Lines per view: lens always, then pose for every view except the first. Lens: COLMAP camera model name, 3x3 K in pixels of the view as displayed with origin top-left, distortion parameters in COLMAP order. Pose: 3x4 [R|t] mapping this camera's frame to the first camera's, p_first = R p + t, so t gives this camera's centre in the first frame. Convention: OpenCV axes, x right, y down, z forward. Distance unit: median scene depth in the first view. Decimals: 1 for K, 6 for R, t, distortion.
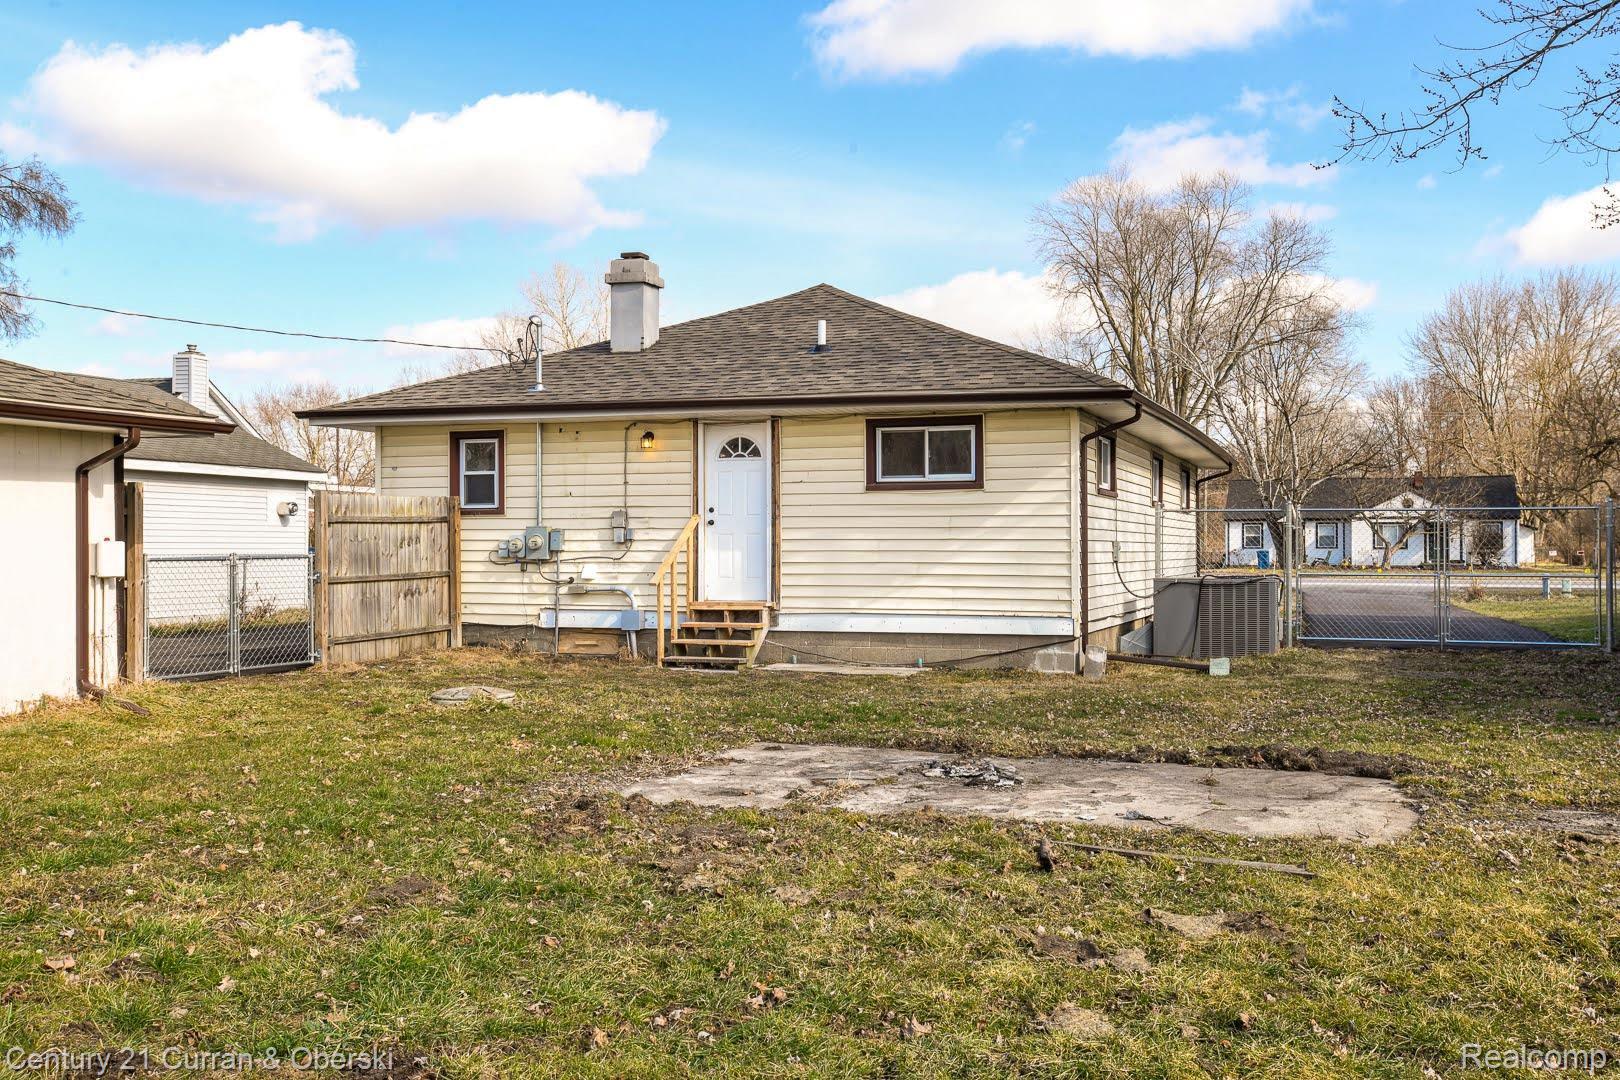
lens RADIAL K [[1543.4, 0, 806.7], [0, 1543.4, 540.1], [0, 0, 1]] dist [0.041614, 0.000000]
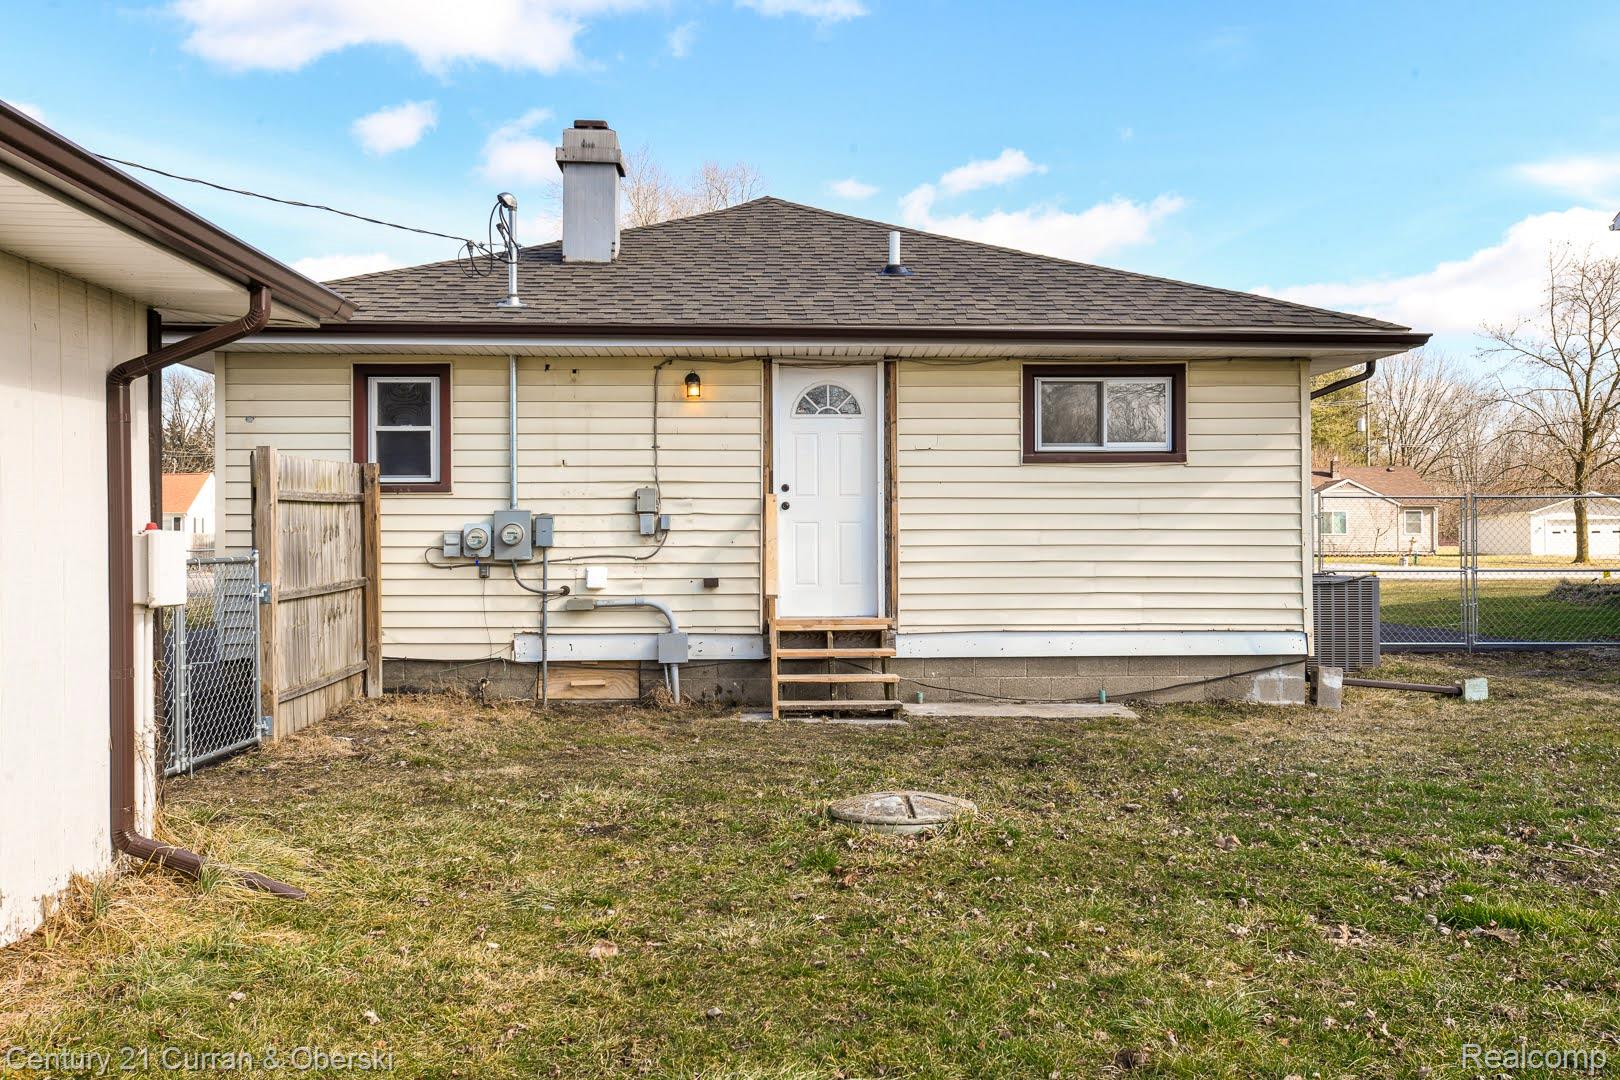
lens RADIAL K [[1543.4, 0, 813.4], [0, 1543.4, 537.4], [0, 0, 1]] dist [0.041614, 0.000000]
pose [[0.926395, -0.001842, 0.376550, -0.307292], [0.000779, 0.999995, 0.002976, 0.000925], [-0.376553, -0.002464, 0.926392, 0.337713]]
